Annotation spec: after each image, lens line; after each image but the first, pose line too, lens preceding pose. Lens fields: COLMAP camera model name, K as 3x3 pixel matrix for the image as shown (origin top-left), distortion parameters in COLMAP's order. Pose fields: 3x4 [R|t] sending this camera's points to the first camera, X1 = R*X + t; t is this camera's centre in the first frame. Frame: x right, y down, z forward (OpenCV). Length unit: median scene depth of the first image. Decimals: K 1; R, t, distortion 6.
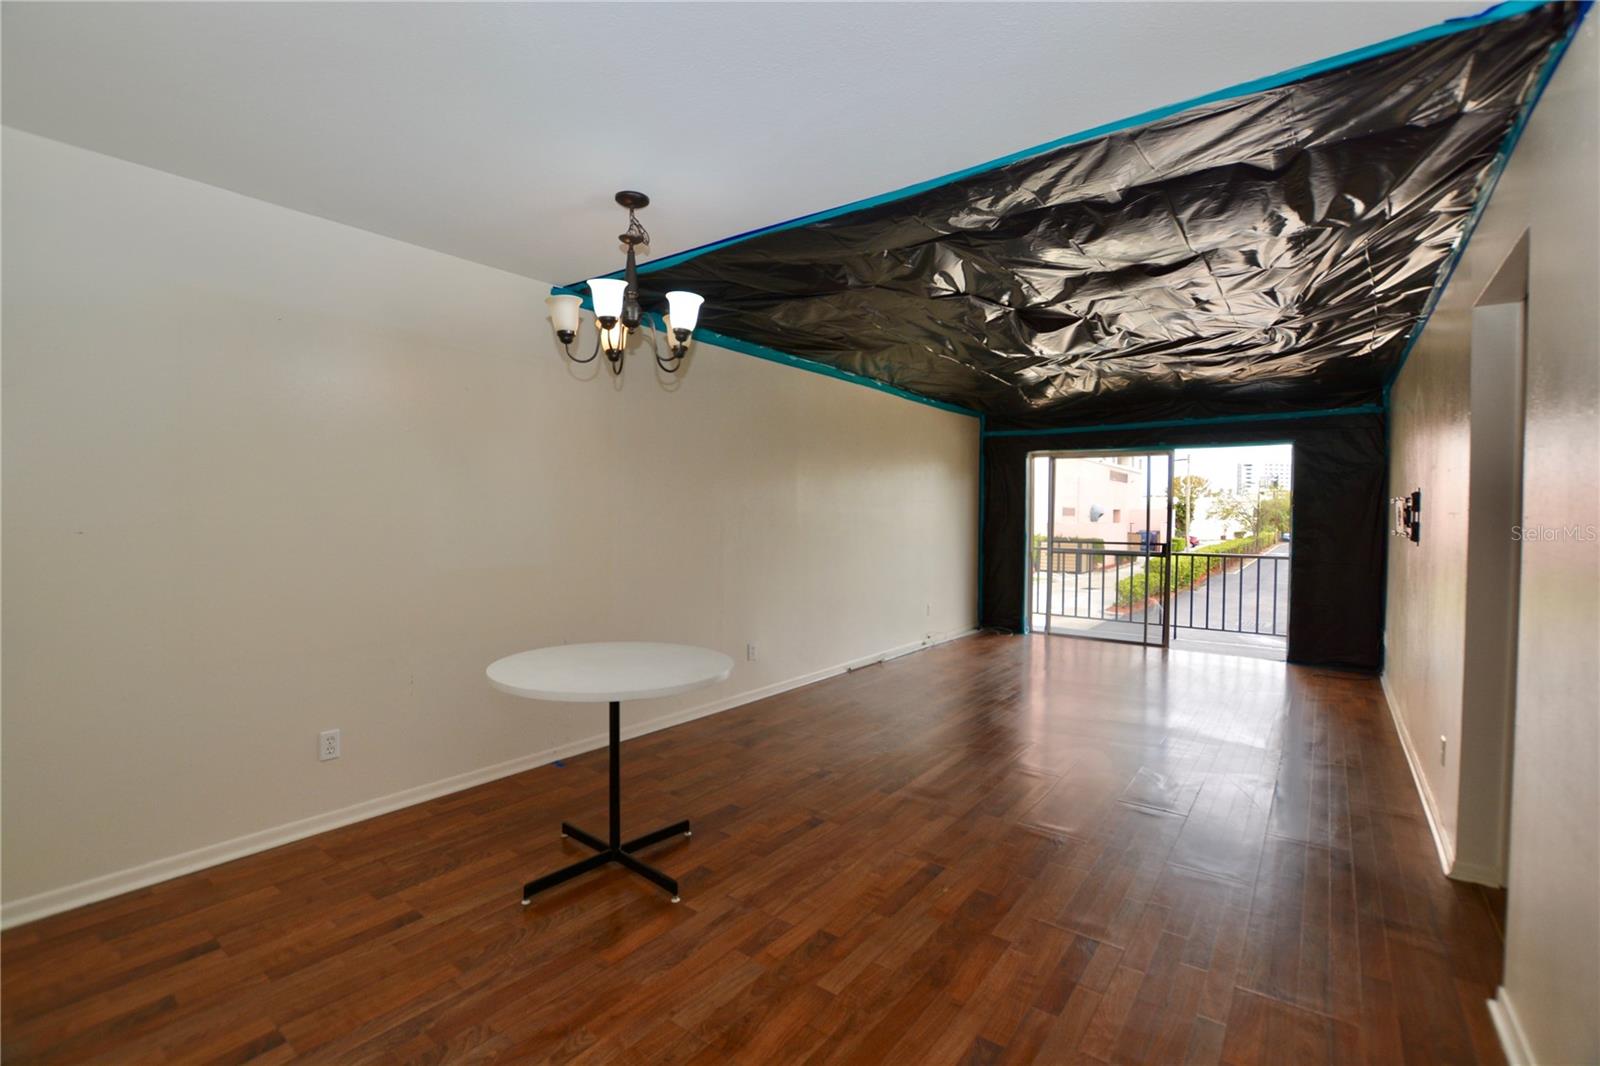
lens RADIAL K [[702.0, 0, 798.4], [0, 702.0, 528.7], [0, 0, 1]] dist [-0.038975, 0.006435]
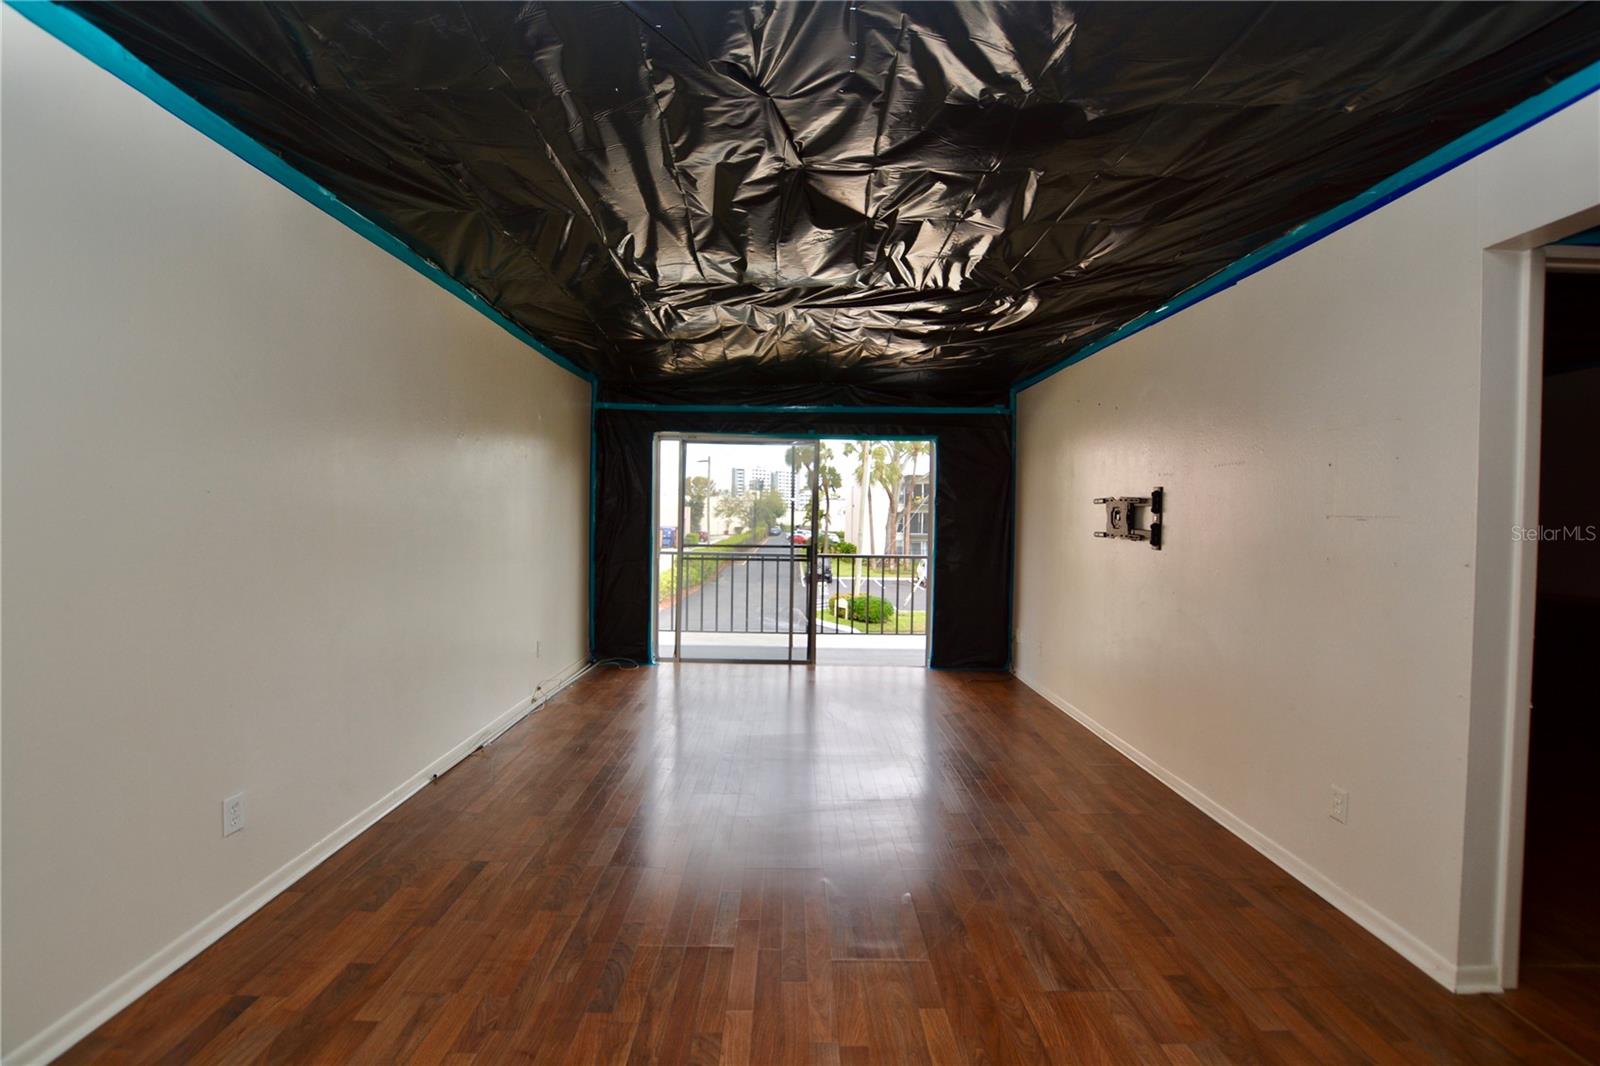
lens RADIAL K [[705.2, 0, 798.6], [0, 705.2, 528.3], [0, 0, 1]] dist [-0.047494, 0.009482]
pose [[0.788657, -0.006196, 0.614802, -0.032870], [0.003254, 0.999977, 0.005904, -0.006063], [-0.614825, -0.002655, 0.788659, 0.299120]]
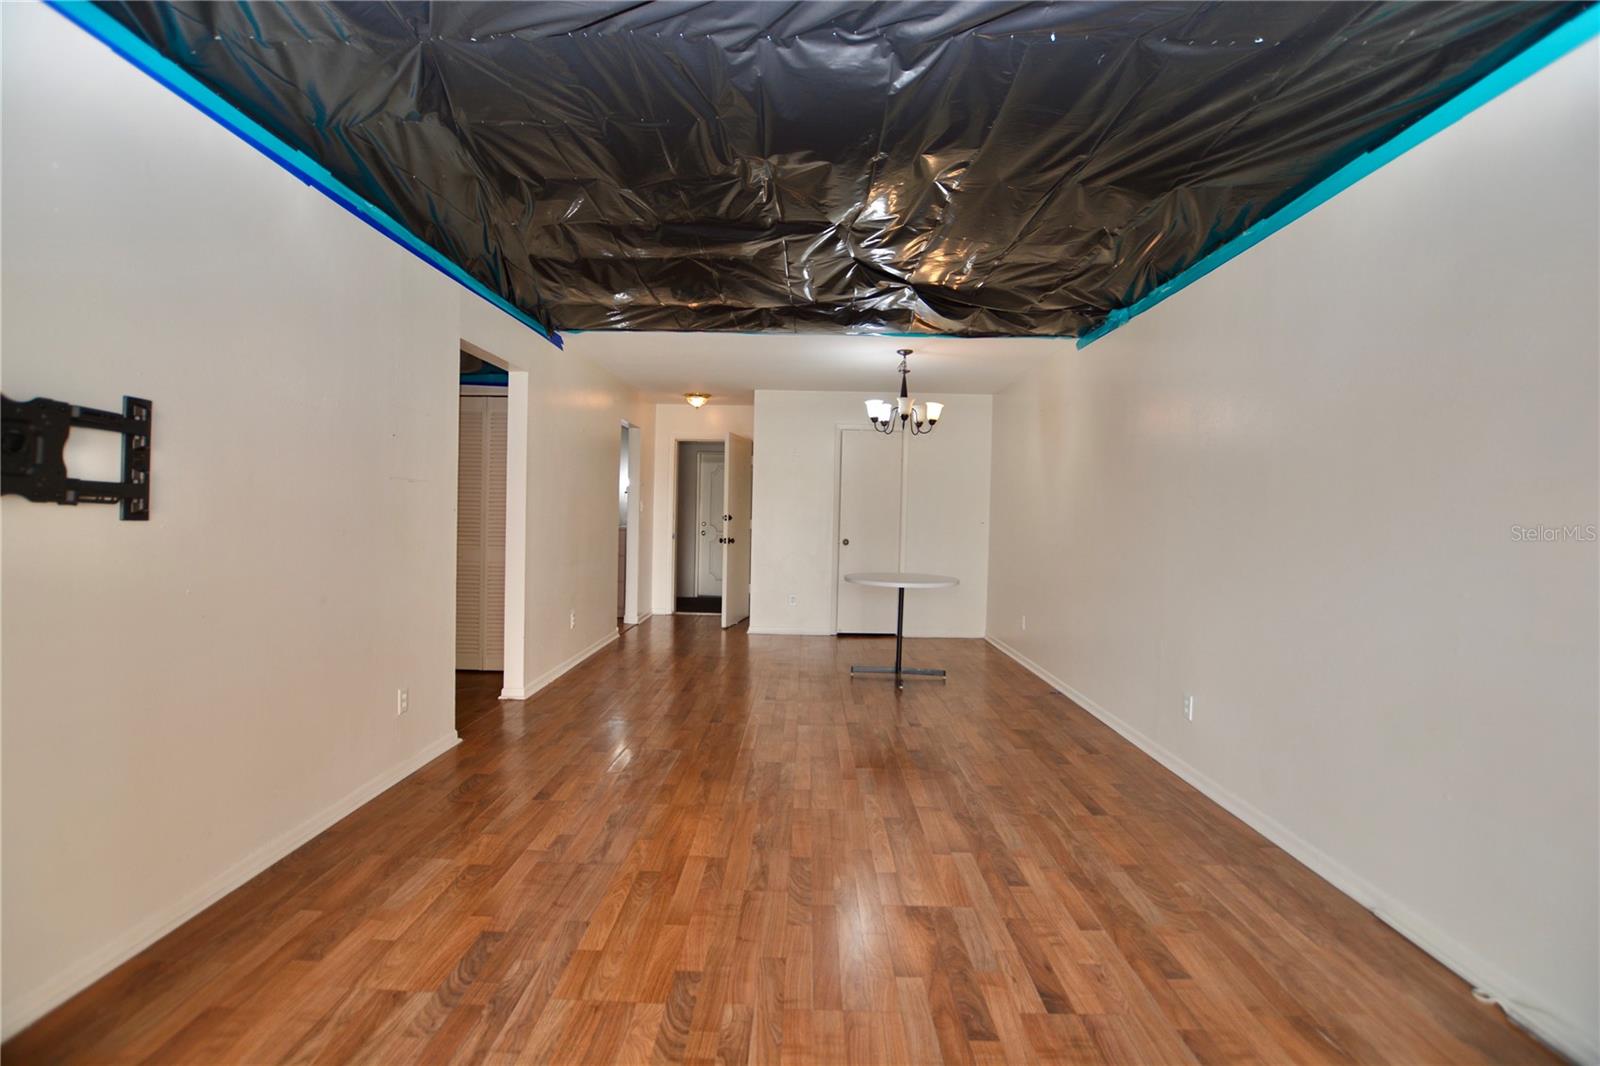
lens RADIAL K [[705.2, 0, 798.6], [0, 705.2, 528.3], [0, 0, 1]] dist [-0.047494, 0.009482]
pose [[-0.800875, -0.015547, -0.598630, 0.169974], [-0.043971, 0.998491, 0.032895, -0.004693], [0.597215, 0.052667, -0.800350, 0.553444]]
